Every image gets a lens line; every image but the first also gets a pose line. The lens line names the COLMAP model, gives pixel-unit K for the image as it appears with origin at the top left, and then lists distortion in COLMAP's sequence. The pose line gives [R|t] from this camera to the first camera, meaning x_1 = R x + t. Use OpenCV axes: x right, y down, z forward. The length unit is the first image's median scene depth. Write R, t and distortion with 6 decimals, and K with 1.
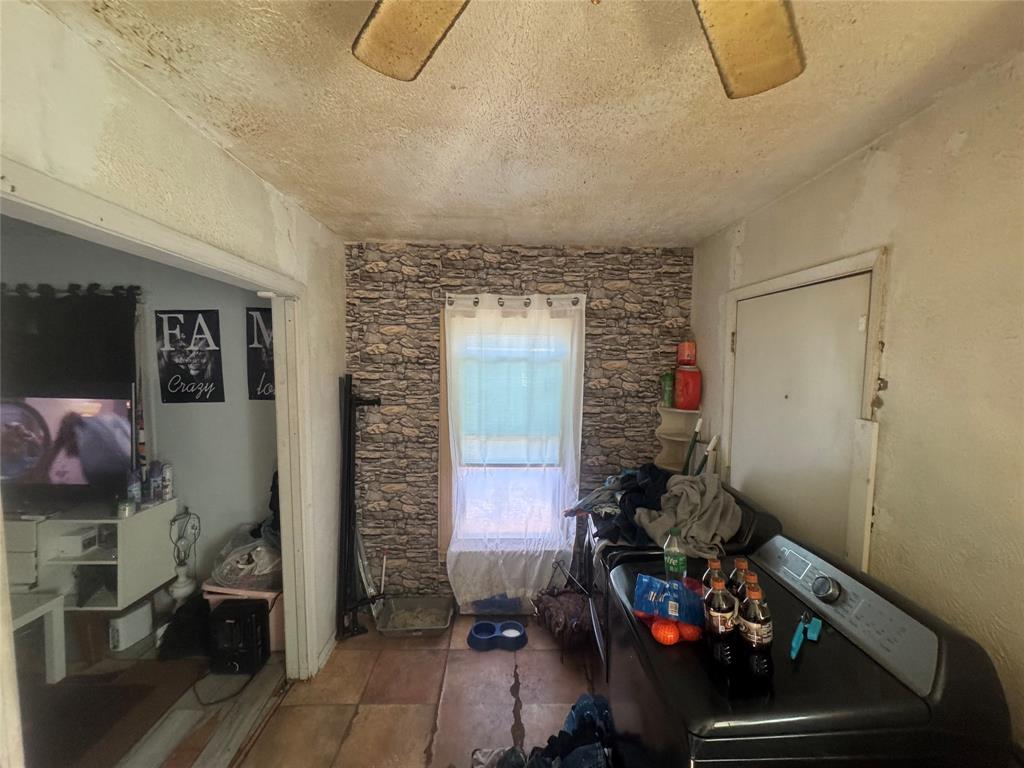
lens RADIAL K [[414.1, 0, 512.9], [0, 414.1, 387.6], [0, 0, 1]] dist [0.001159, -0.000205]
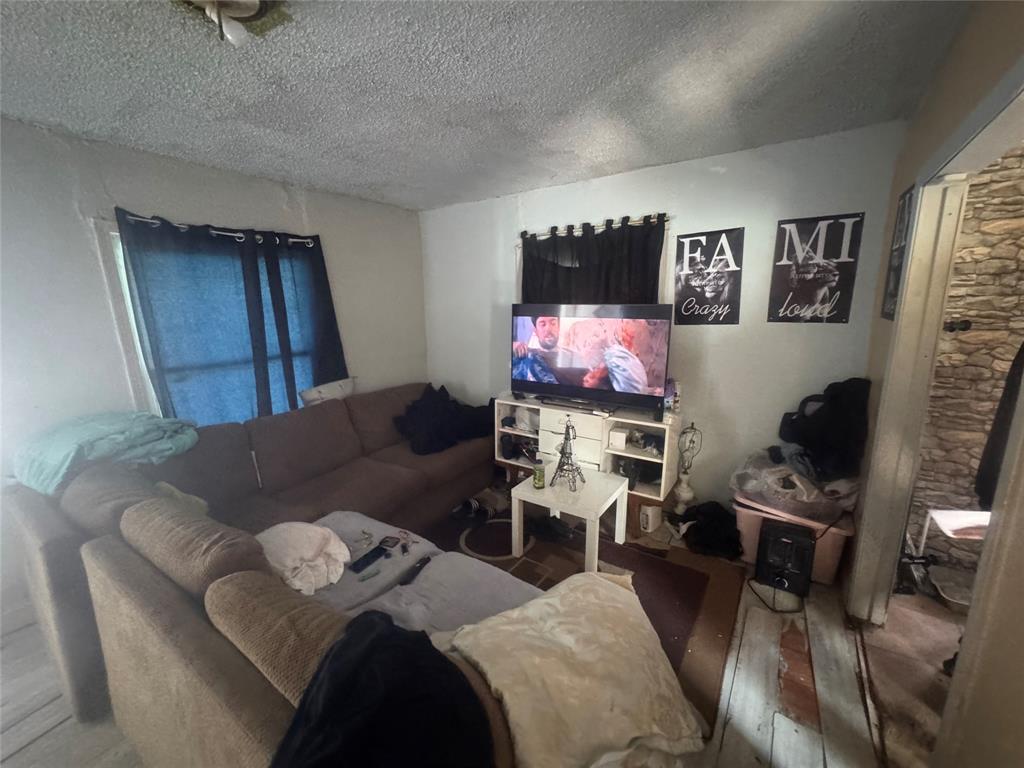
lens RADIAL K [[414.1, 0, 510.3], [0, 414.1, 389.2], [0, 0, 1]] dist [0.001159, -0.000205]
pose [[0.809876, 0.095767, -0.578731, -0.559752], [-0.013991, 0.989456, 0.144154, 0.054013], [0.586434, -0.108650, 0.802677, -0.135413]]
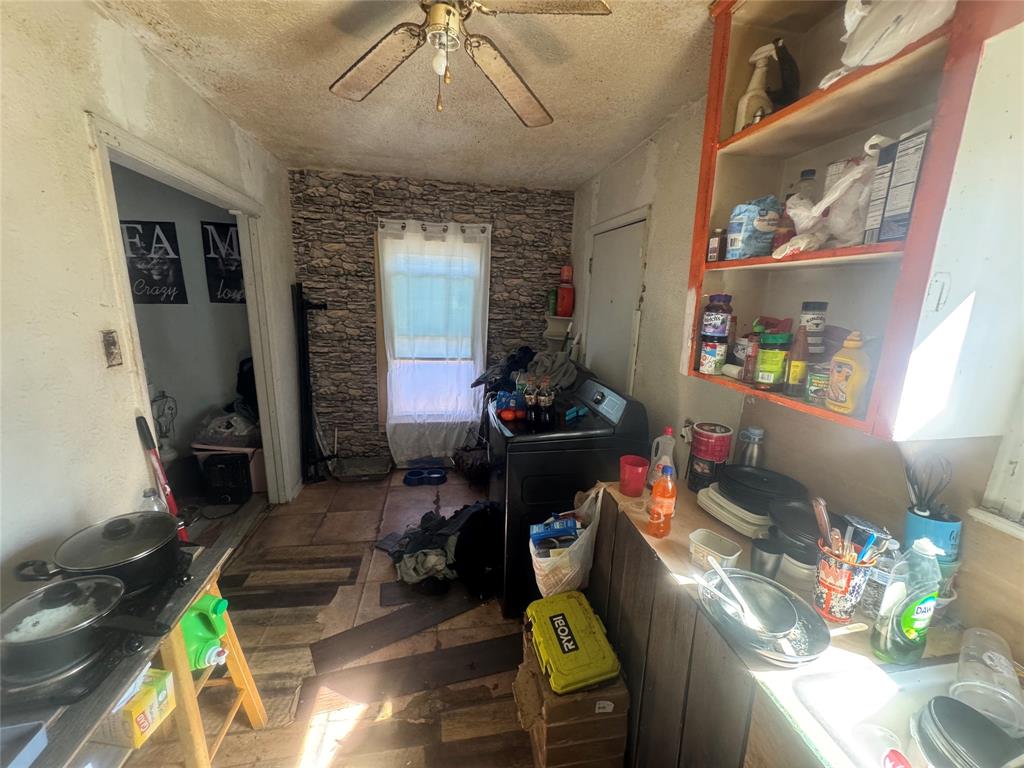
lens RADIAL K [[414.1, 0, 513.0], [0, 414.1, 386.5], [0, 0, 1]] dist [0.001159, -0.000205]
pose [[0.988336, -0.008276, 0.152062, 0.043826], [-0.015687, 0.987678, 0.155712, 0.070066], [-0.151477, -0.156281, 0.976028, -0.345288]]
